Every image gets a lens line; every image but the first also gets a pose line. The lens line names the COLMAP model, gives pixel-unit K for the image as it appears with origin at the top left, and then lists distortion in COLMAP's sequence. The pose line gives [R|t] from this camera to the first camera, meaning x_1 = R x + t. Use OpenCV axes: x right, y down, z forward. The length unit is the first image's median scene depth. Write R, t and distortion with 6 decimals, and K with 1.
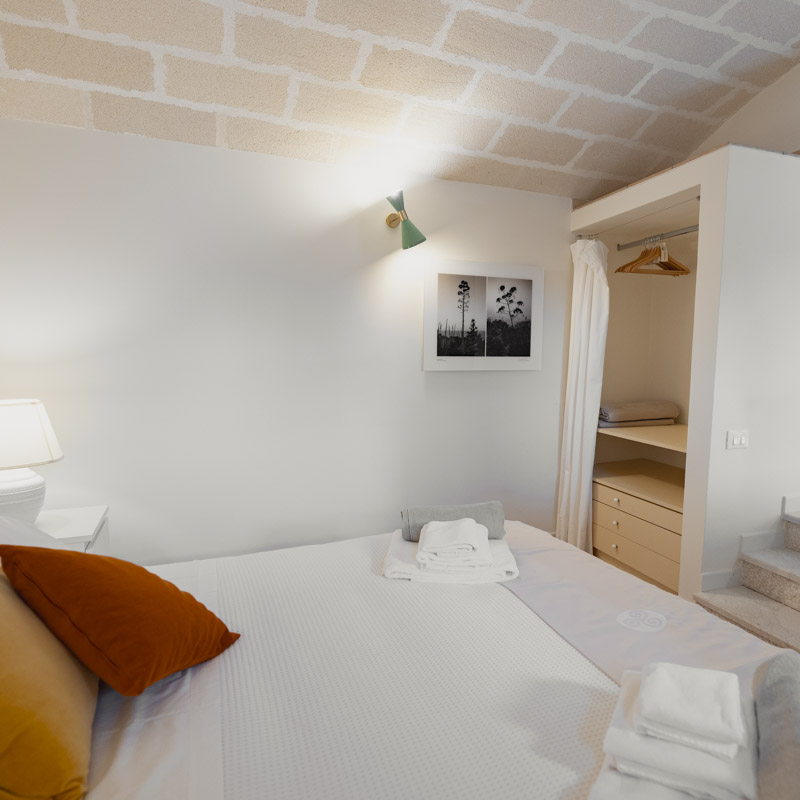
lens RADIAL K [[549.3, 0, 399.8], [0, 549.3, 401.6], [0, 0, 1]] dist [0.008663, -0.002372]
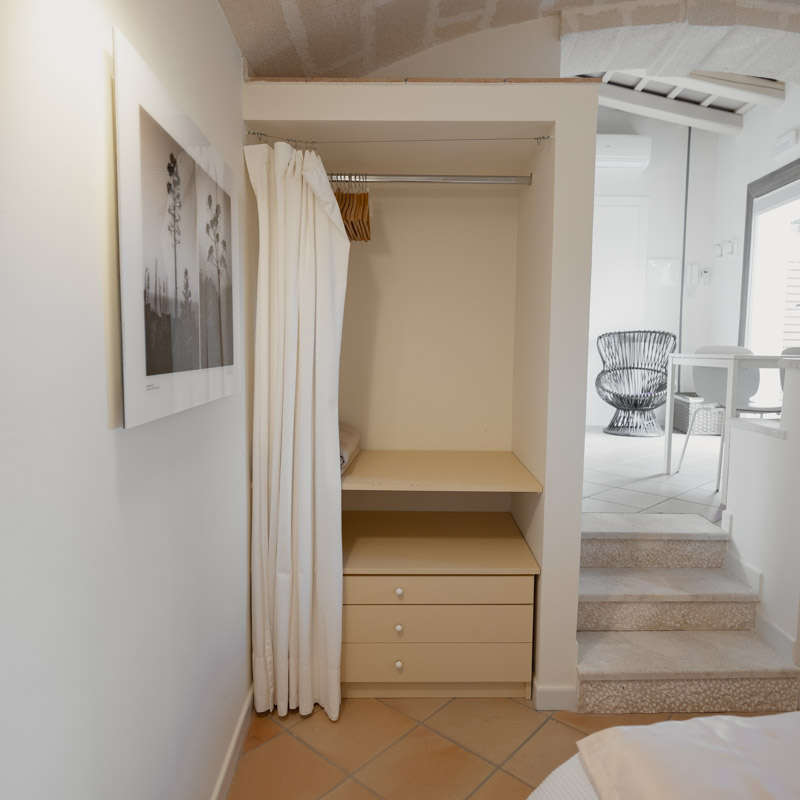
lens RADIAL K [[587.6, 0, 398.3], [0, 587.6, 398.7], [0, 0, 1]] dist [-0.000228, -0.002445]
pose [[0.274831, -0.091917, 0.957089, -0.214787], [0.081834, 0.994044, 0.071967, -0.081758], [-0.958004, 0.058543, 0.280716, 0.768362]]
